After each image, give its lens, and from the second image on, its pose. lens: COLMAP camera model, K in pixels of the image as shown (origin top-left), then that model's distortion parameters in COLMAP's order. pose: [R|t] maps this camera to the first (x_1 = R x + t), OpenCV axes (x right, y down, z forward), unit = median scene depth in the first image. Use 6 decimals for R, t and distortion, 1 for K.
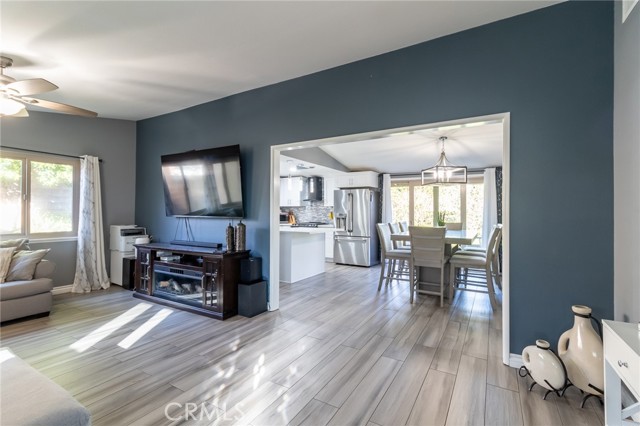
lens RADIAL K [[298.0, 0, 321.1], [0, 298.0, 207.6], [0, 0, 1]] dist [0.003684, 0.000675]
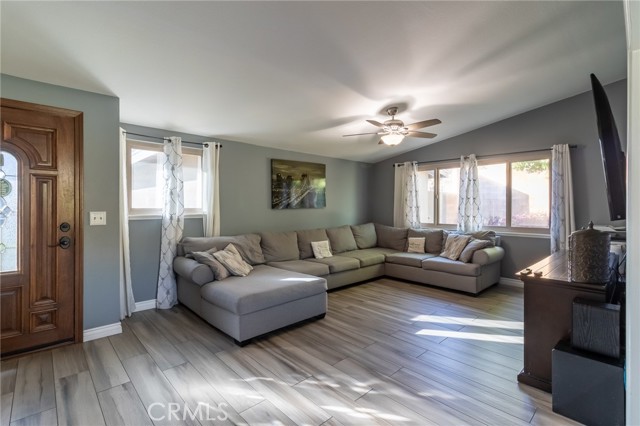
lens RADIAL K [[294.0, 0, 310.4], [0, 294.0, 208.2], [0, 0, 1]] dist [-0.000043, -0.000113]
pose [[-0.302244, -0.001335, -0.953230, 0.507852], [0.012676, 0.999905, -0.005420, 0.020125], [0.953146, -0.013722, -0.302198, 1.018928]]
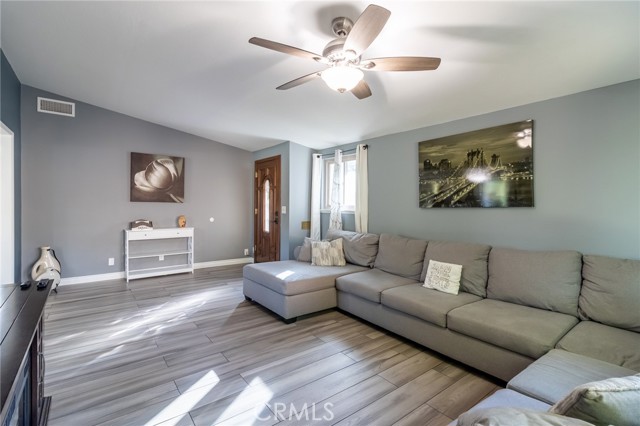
lens RADIAL K [[298.0, 0, 321.1], [0, 298.0, 207.6], [0, 0, 1]] dist [0.003684, 0.000675]
pose [[-0.930443, -0.023310, 0.365694, -1.278578], [-0.025426, 0.999676, -0.000971, 0.023568], [-0.365553, -0.010202, -0.930734, 1.742575]]
